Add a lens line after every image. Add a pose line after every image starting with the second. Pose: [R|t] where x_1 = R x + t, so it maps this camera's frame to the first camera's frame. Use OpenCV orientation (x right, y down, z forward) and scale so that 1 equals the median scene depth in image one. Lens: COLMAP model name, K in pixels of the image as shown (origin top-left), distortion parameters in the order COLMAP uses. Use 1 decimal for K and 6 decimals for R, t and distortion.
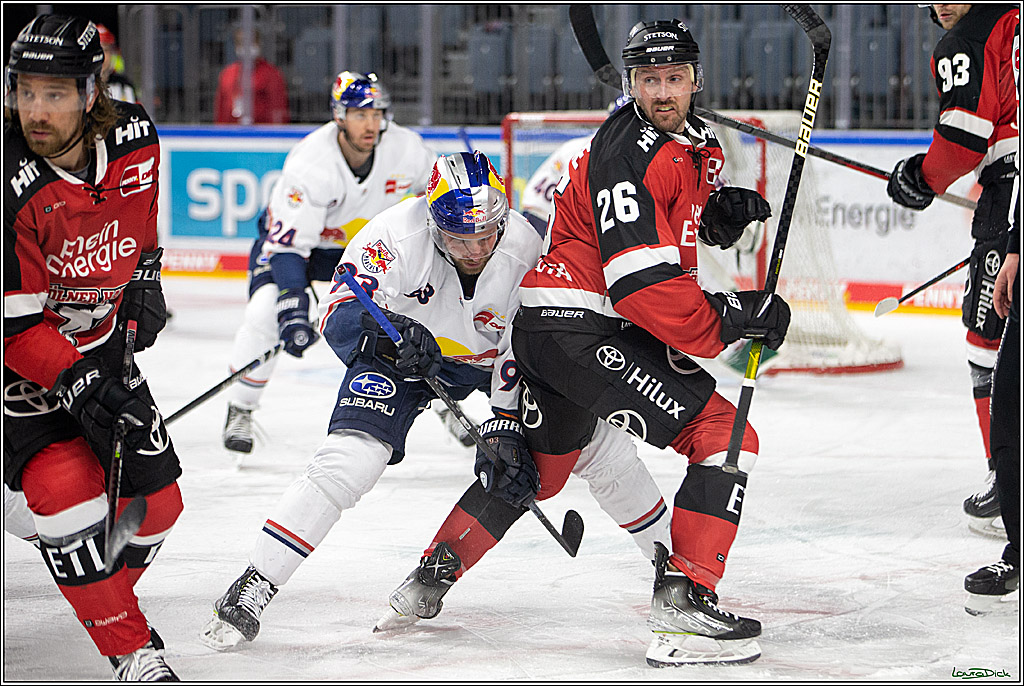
lens RADIAL K [[3953.6, 0, 514.2], [0, 3953.6, 340.5], [0, 0, 1]] dist [-0.207161, 0.000000]
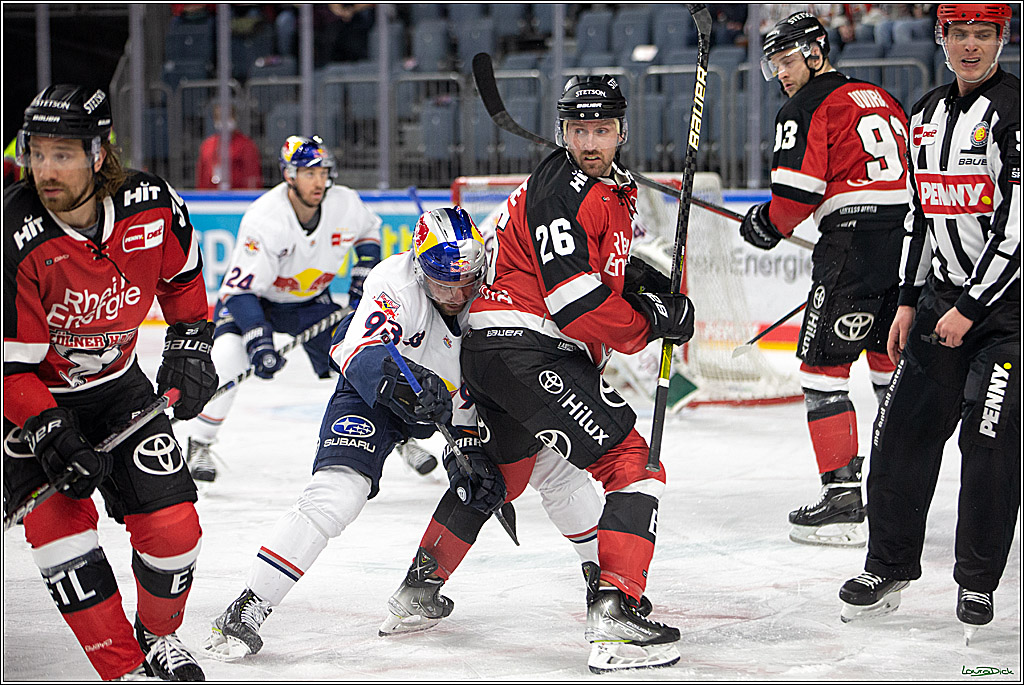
lens RADIAL K [[3953.6, 0, 503.8], [0, 3953.6, 347.0], [0, 0, 1]] dist [-0.207161, 0.000000]
pose [[0.999868, -0.010444, 0.012465, -0.002680], [0.010495, 0.999937, -0.004050, -0.004462], [-0.012422, 0.004180, 0.999914, -0.126907]]
